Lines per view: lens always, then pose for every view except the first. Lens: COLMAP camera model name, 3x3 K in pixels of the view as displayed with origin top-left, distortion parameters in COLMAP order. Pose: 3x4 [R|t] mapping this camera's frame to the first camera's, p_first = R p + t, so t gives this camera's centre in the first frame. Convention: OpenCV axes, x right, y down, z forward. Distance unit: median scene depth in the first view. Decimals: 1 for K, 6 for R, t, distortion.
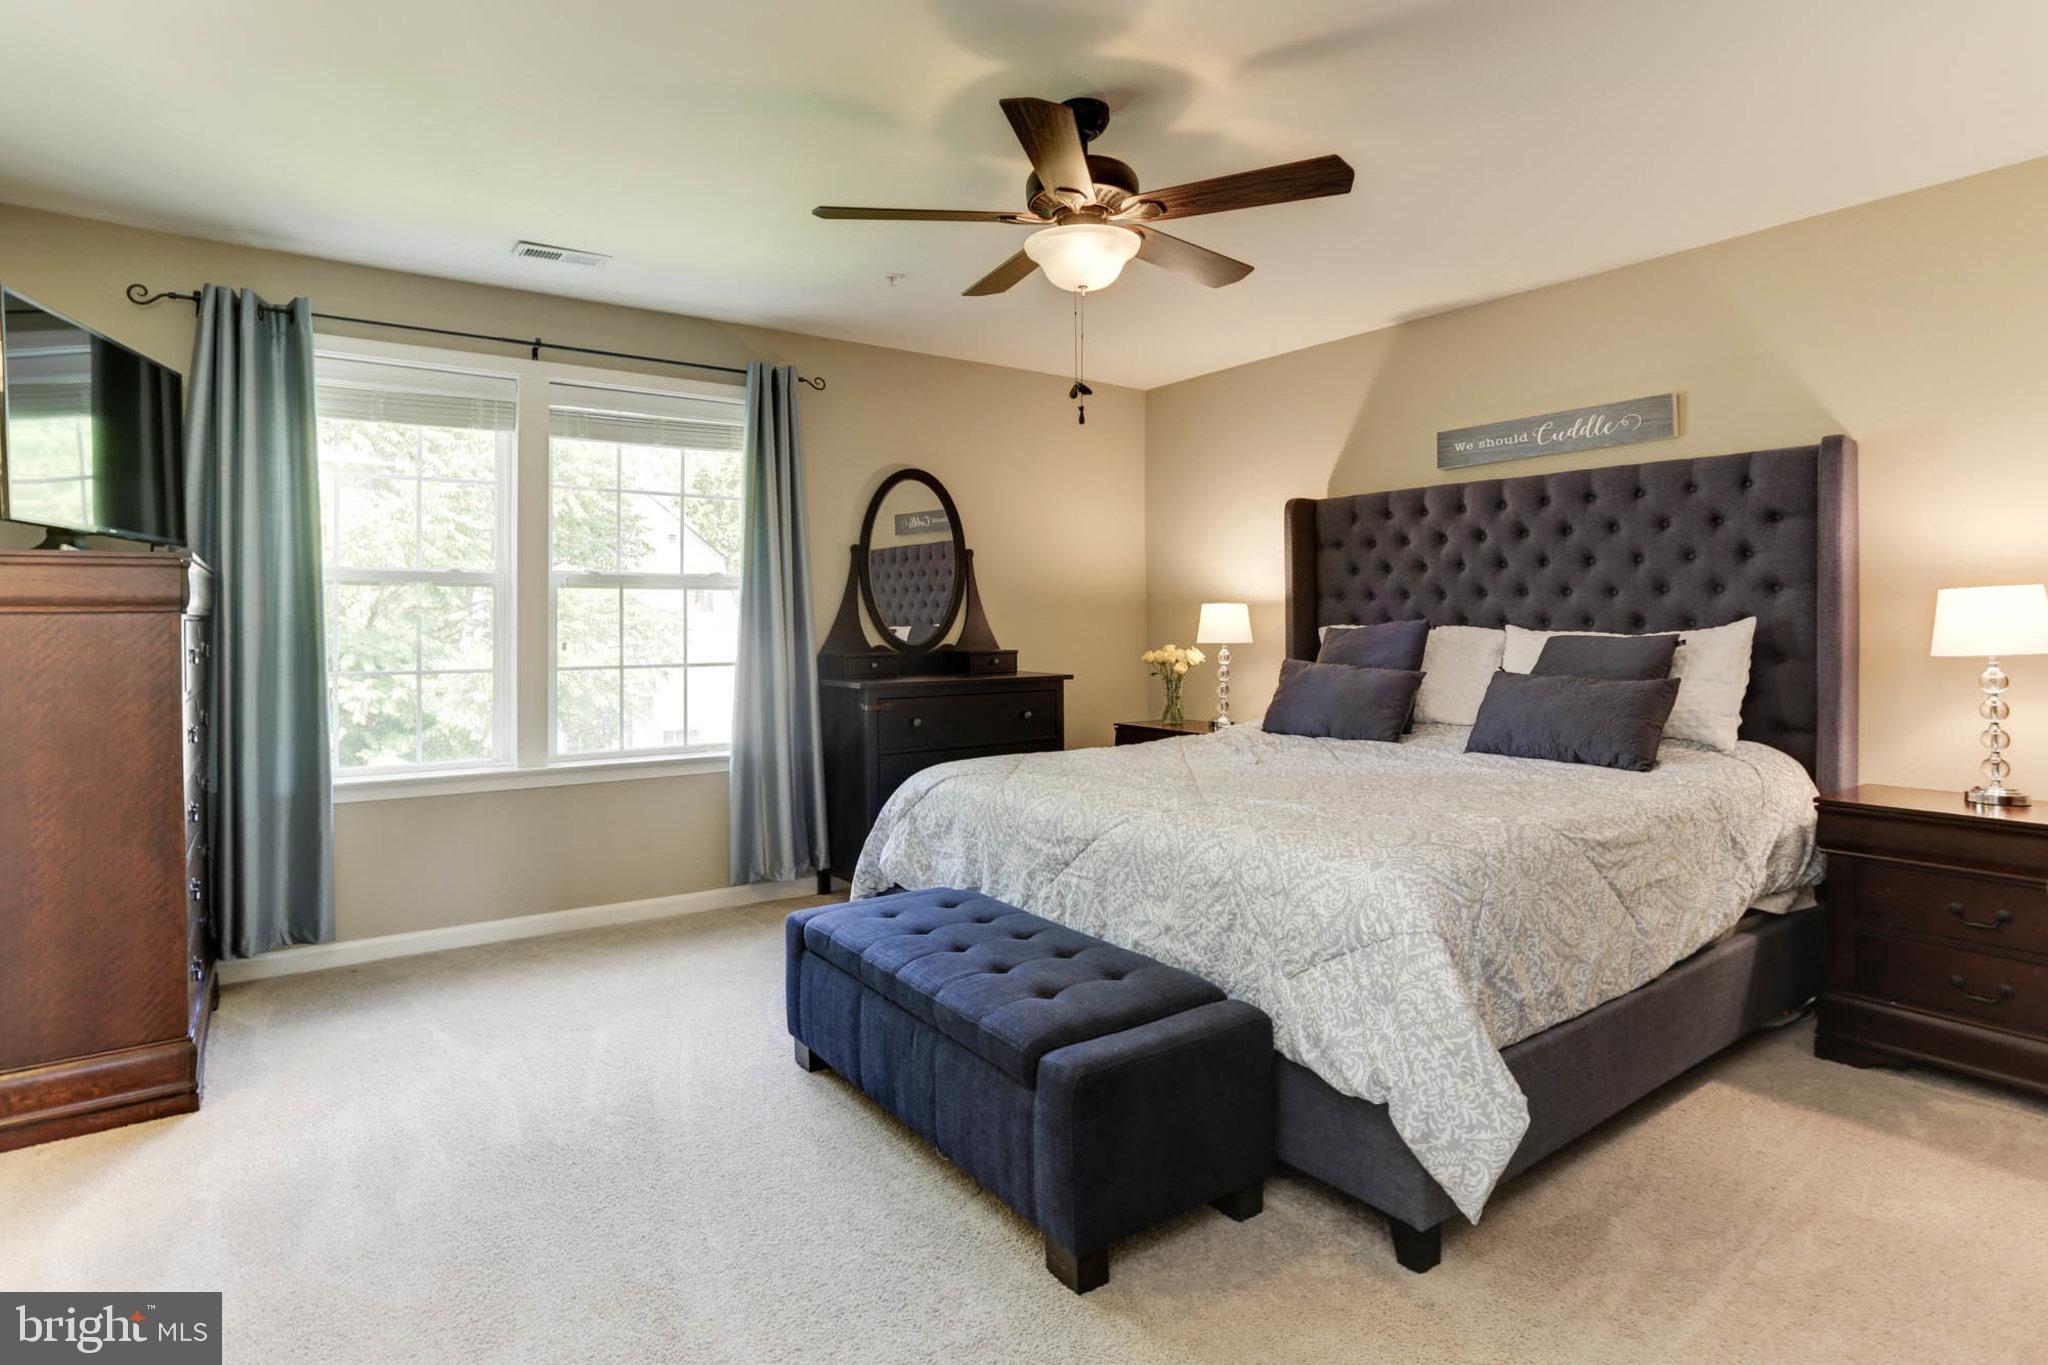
lens RADIAL K [[1113.1, 0, 1037.0], [0, 1113.1, 666.6], [0, 0, 1]] dist [-0.075575, 0.051543]
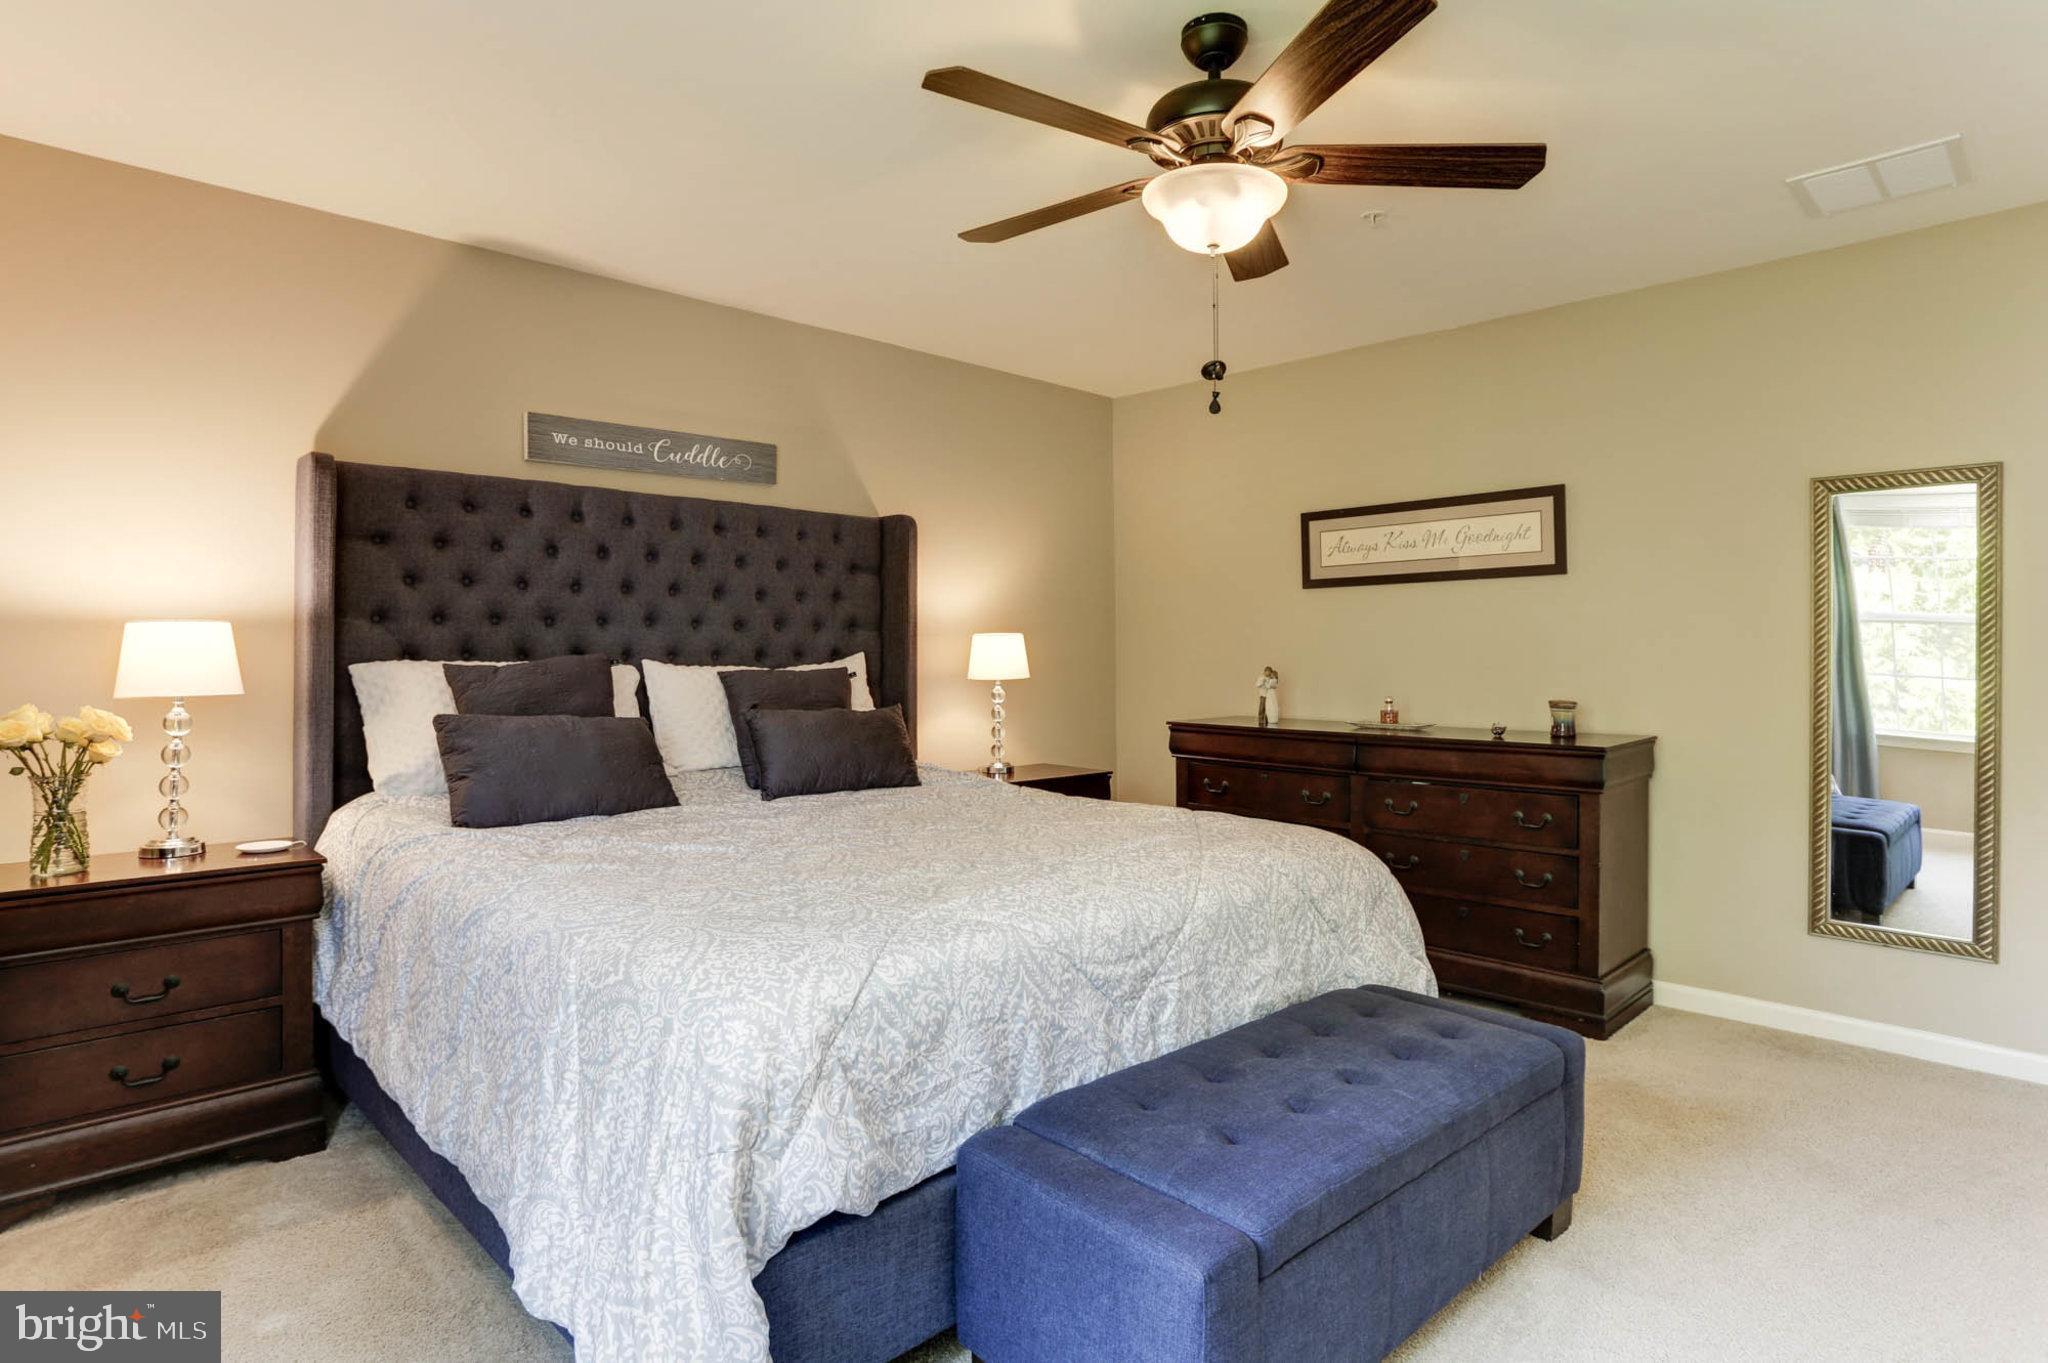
lens RADIAL K [[1113.1, 0, 1037.0], [0, 1113.1, 665.6], [0, 0, 1]] dist [-0.075575, 0.051543]
pose [[-0.149416, -0.005442, 0.988759, -0.520401], [0.038956, 0.999176, 0.011387, -0.032189], [-0.988007, 0.040219, -0.149081, 0.873235]]
